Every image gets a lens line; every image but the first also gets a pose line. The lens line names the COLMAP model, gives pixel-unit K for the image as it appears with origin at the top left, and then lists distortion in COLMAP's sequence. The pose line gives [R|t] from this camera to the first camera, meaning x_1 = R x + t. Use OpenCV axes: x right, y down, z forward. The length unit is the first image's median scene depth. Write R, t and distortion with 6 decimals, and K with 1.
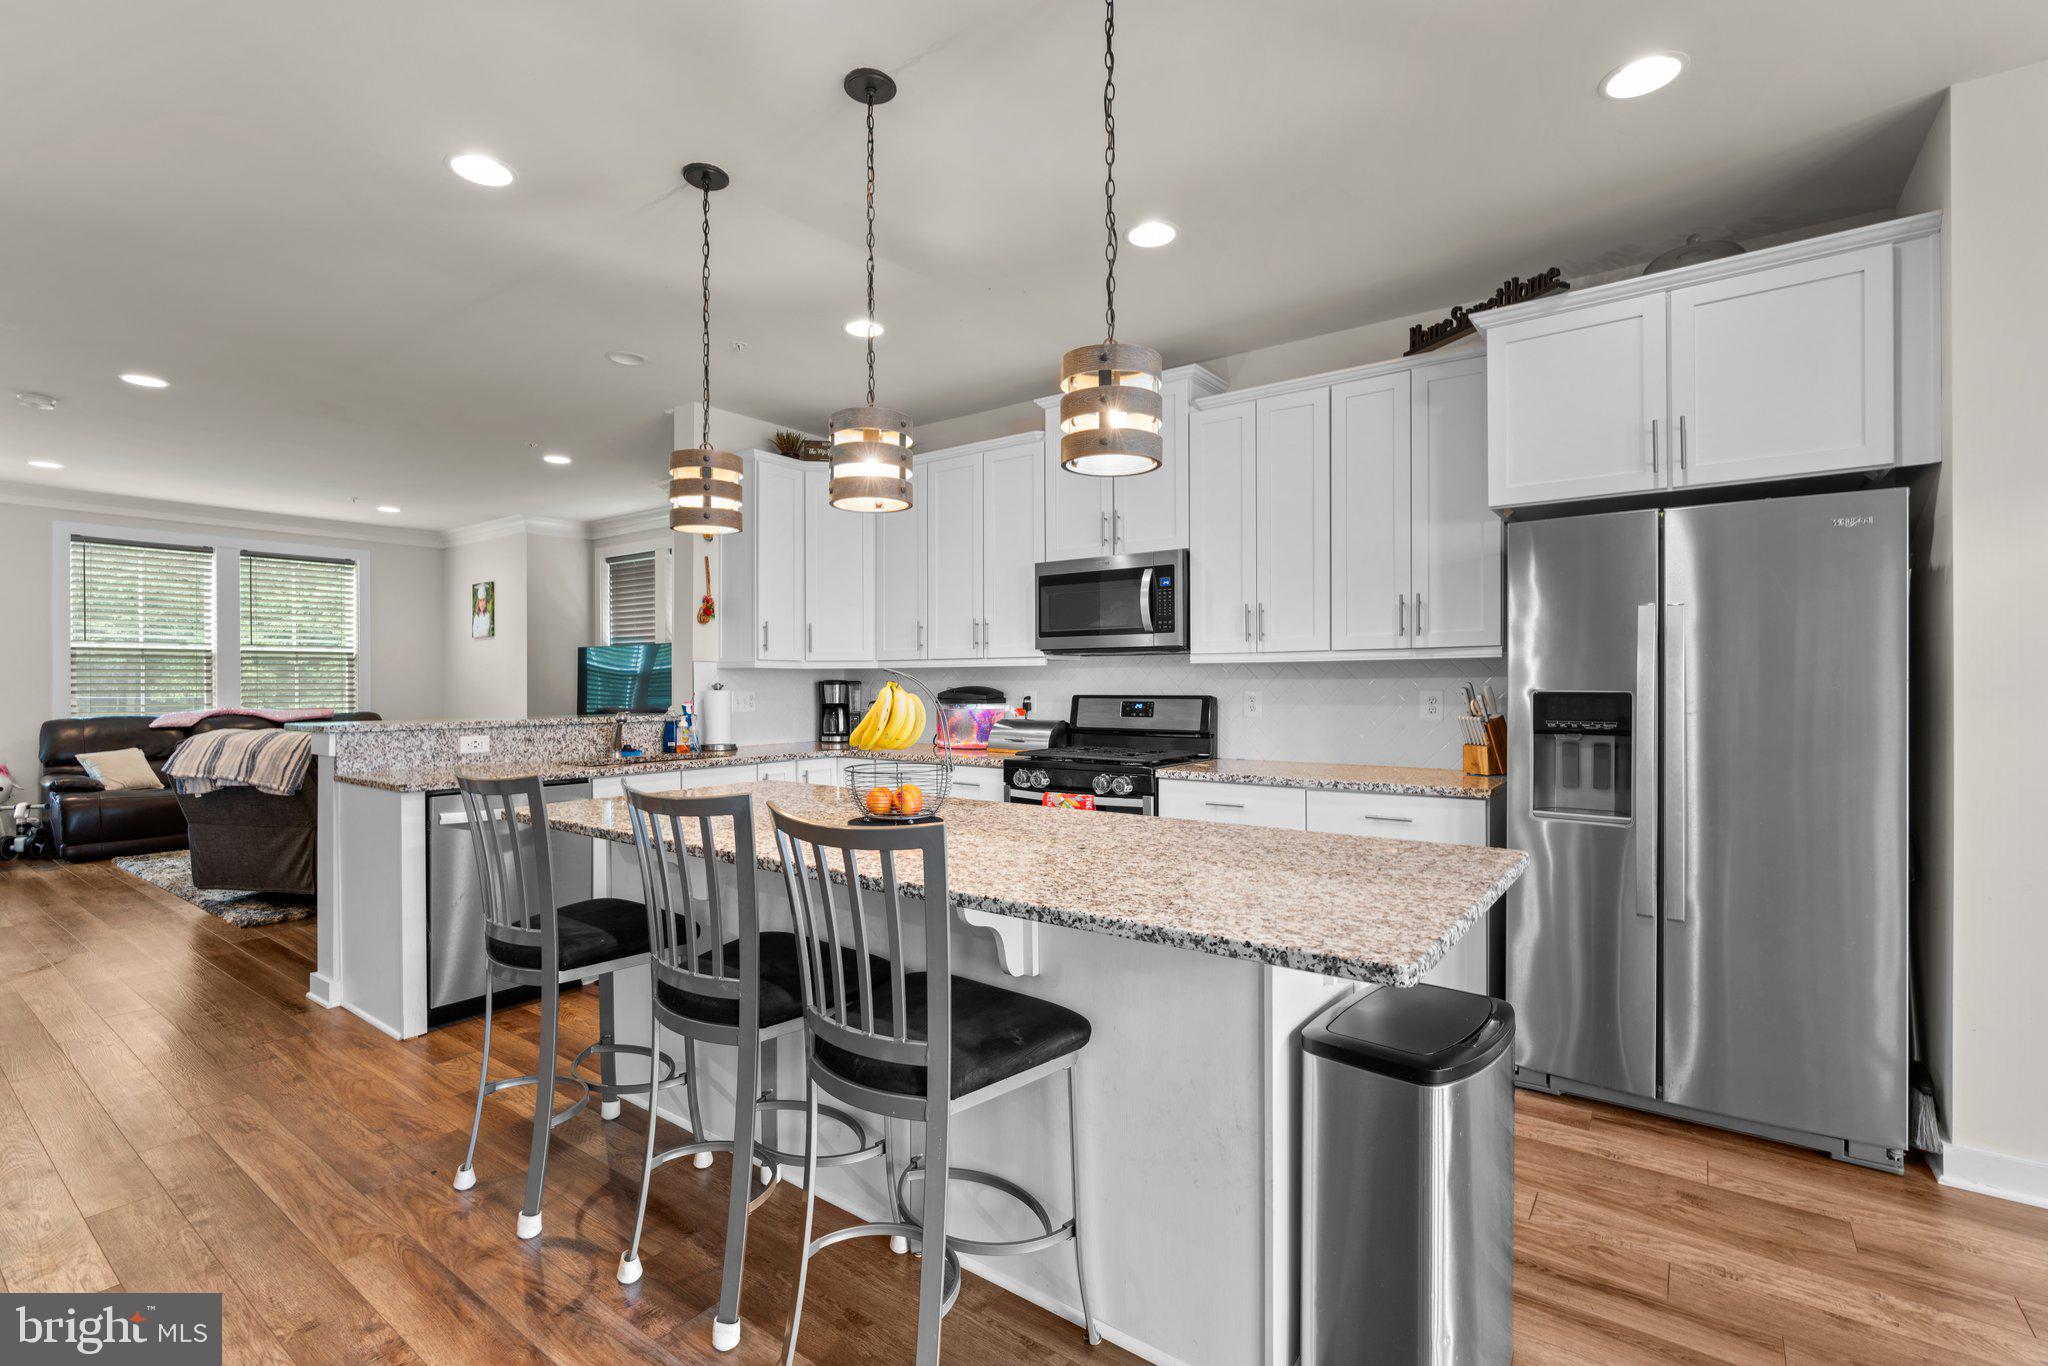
lens RADIAL K [[918.7, 0, 1021.4], [0, 918.7, 687.5], [0, 0, 1]] dist [-0.008914, 0.003715]
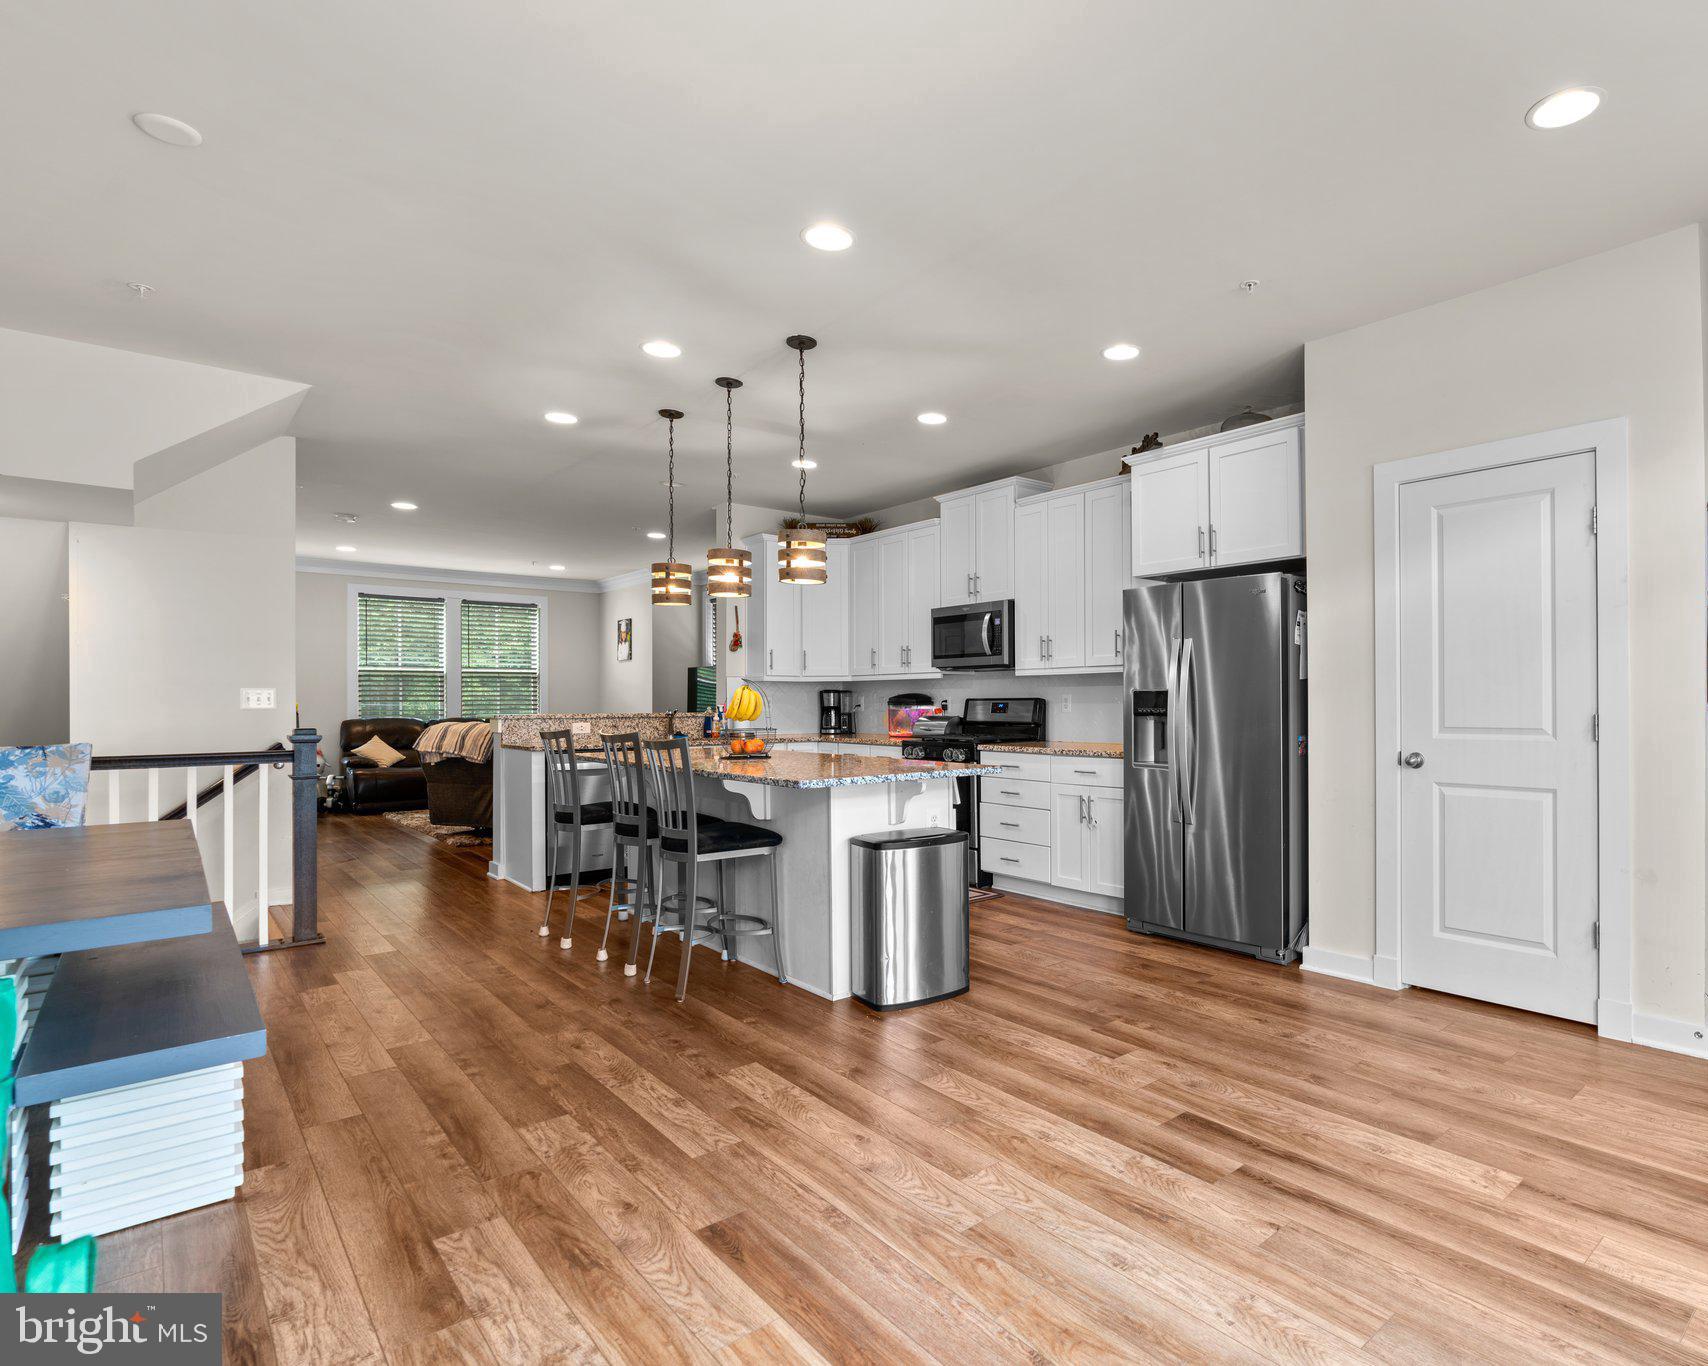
lens RADIAL K [[929.6, 0, 1022.6], [0, 929.6, 699.6], [0, 0, 1]] dist [-0.002699, -0.000965]
pose [[0.985172, -0.001729, -0.171559, 0.390230], [0.000845, 0.999986, -0.005224, 0.017455], [0.171566, 0.005002, 0.985160, -0.418357]]
